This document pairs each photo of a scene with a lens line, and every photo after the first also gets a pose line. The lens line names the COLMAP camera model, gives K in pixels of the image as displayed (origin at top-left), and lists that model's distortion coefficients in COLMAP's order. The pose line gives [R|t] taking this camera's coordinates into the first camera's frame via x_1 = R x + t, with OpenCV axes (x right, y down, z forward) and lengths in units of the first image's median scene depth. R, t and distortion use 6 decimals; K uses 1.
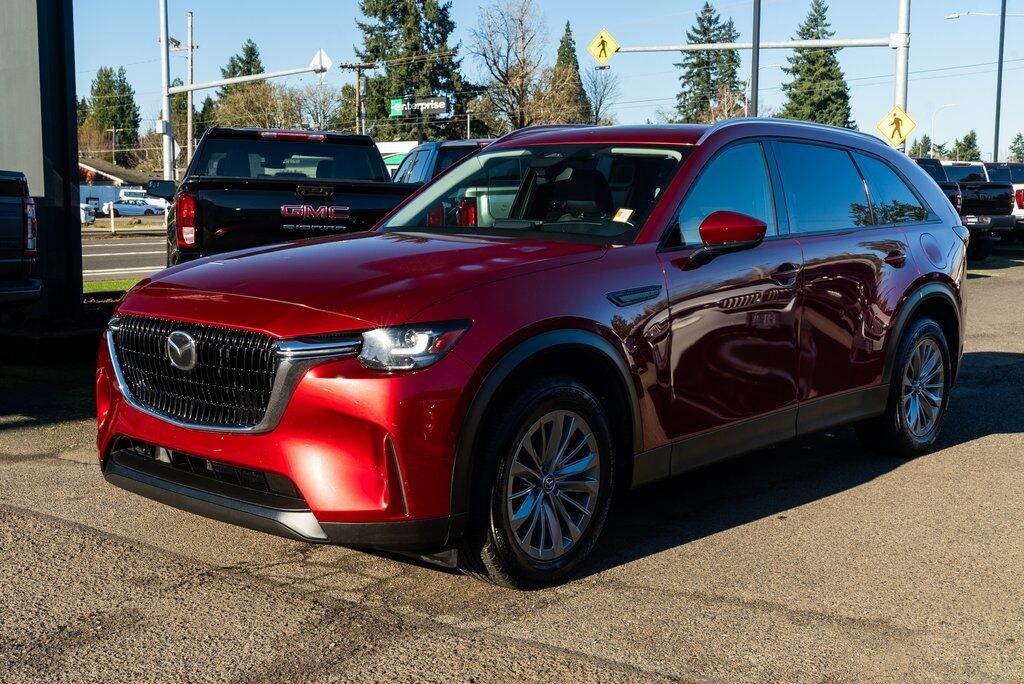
lens RADIAL K [[1252.1, 0, 511.4], [0, 1252.1, 345.0], [0, 0, 1]] dist [-0.085699, 0.000000]
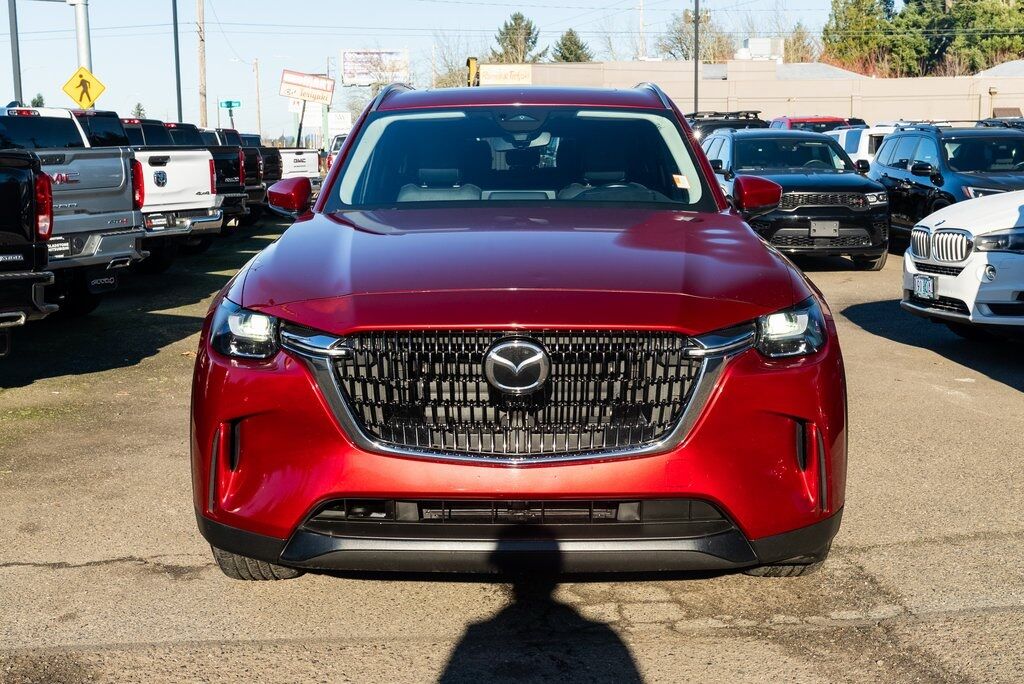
lens RADIAL K [[1287.1, 0, 512.1], [0, 1287.1, 339.4], [0, 0, 1]] dist [-0.036701, 0.000000]
pose [[0.758161, -0.101588, 0.644105, -0.784220], [0.090040, 0.994637, 0.050890, -0.053791], [-0.645821, 0.019413, 0.763242, 0.393690]]
